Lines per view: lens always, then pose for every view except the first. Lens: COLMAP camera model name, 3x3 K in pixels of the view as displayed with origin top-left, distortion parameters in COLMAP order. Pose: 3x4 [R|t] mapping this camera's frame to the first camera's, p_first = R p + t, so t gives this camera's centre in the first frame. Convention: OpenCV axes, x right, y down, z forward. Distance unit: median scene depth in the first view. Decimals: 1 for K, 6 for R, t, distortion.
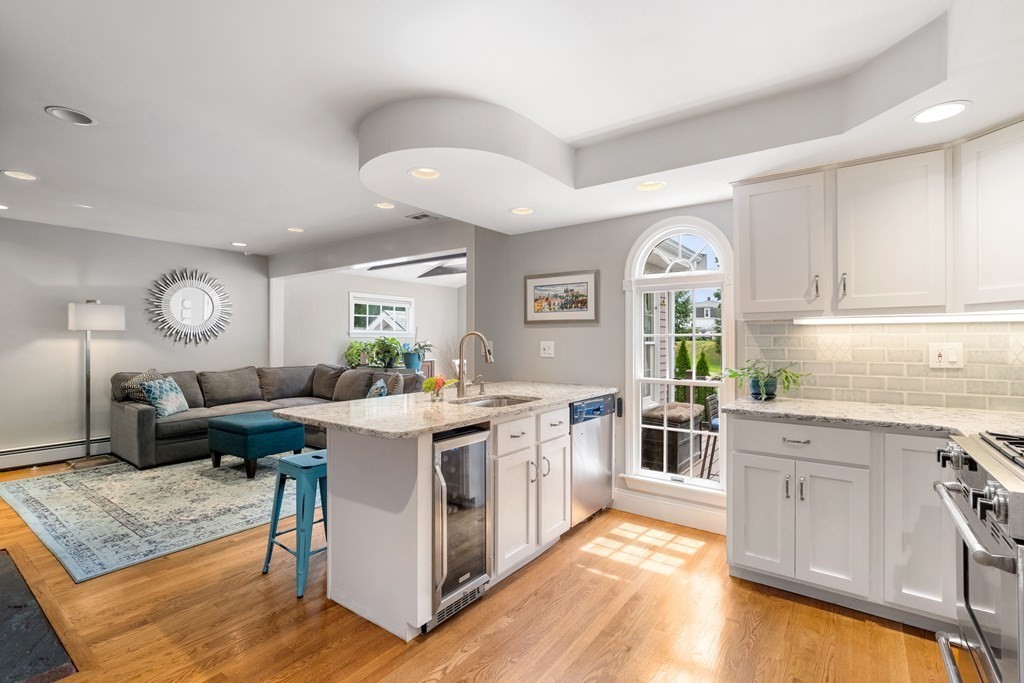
lens RADIAL K [[468.9, 0, 513.0], [0, 468.9, 337.8], [0, 0, 1]] dist [-0.002542, 0.001470]
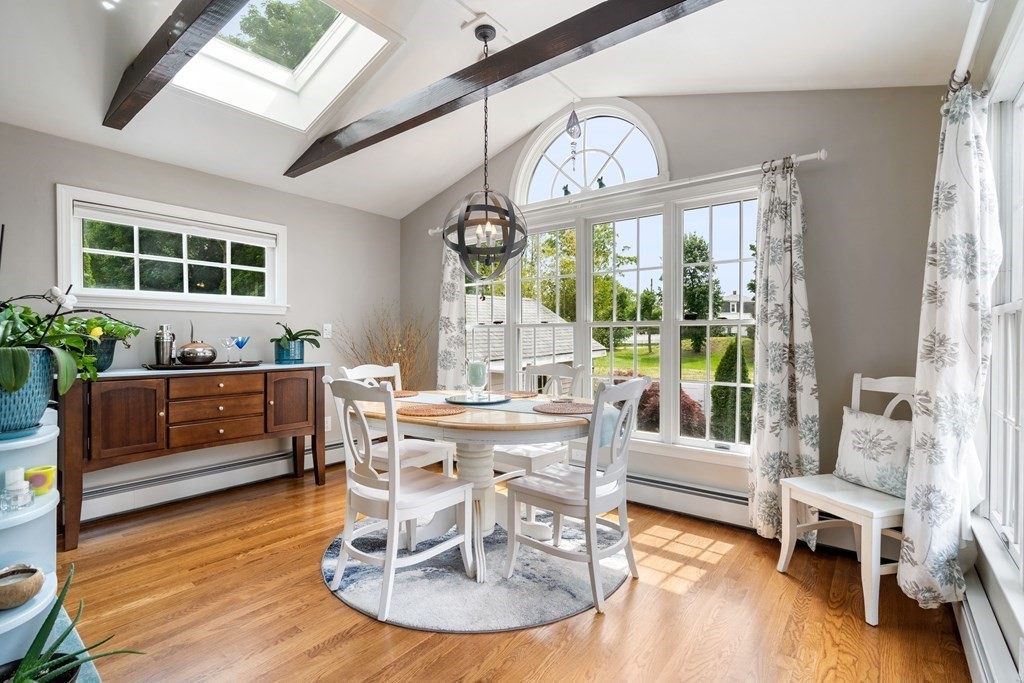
lens RADIAL K [[468.9, 0, 515.5], [0, 468.9, 340.3], [0, 0, 1]] dist [-0.002542, 0.001470]
pose [[0.999601, 0.001182, -0.028231, 0.040260], [-0.000825, 0.999919, 0.012686, 0.037077], [0.028244, -0.012658, 0.999521, 1.149085]]
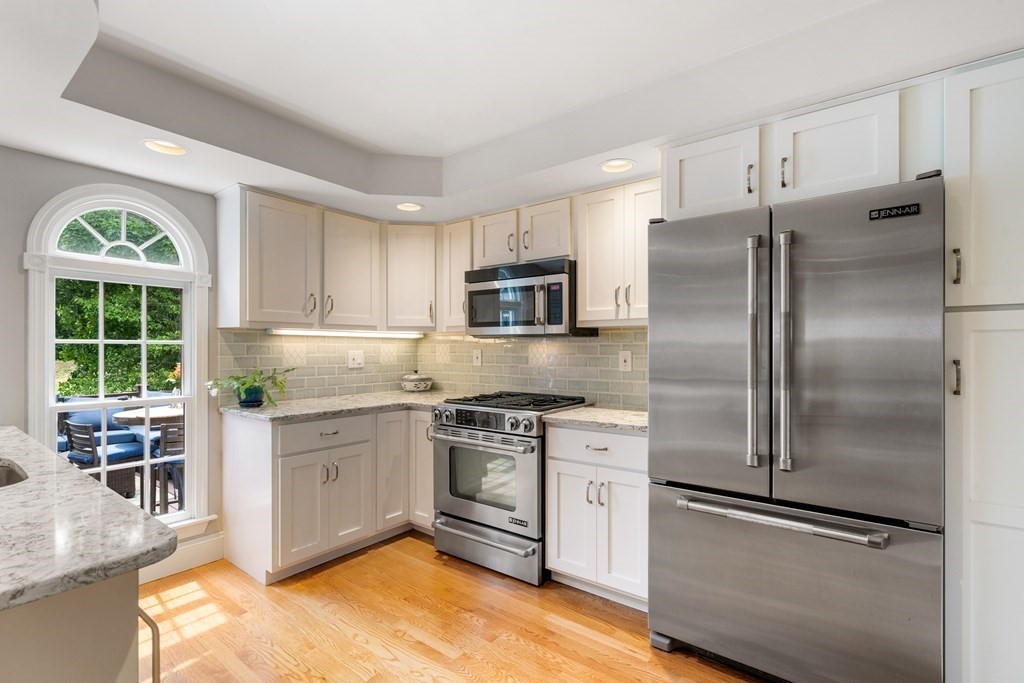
lens RADIAL K [[468.9, 0, 509.7], [0, 468.9, 352.2], [0, 0, 1]] dist [-0.002542, 0.001470]
pose [[0.021138, -0.006128, 0.999758, -0.307847], [-0.005984, 0.999963, 0.006256, 0.002269], [-0.999759, -0.006115, 0.021101, 0.278794]]
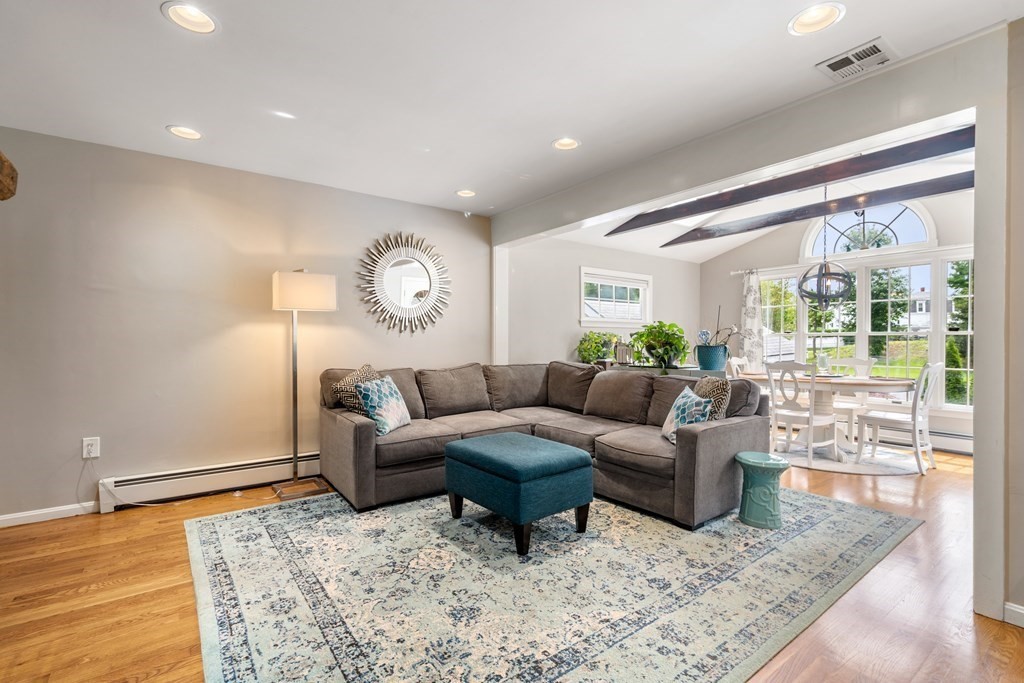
lens RADIAL K [[468.9, 0, 517.0], [0, 468.9, 342.3], [0, 0, 1]] dist [-0.002542, 0.001470]
pose [[0.955179, 0.001646, -0.296023, -0.400357], [0.000890, 0.999964, 0.008431, 0.031315], [0.296026, -0.008317, 0.955144, 0.450946]]
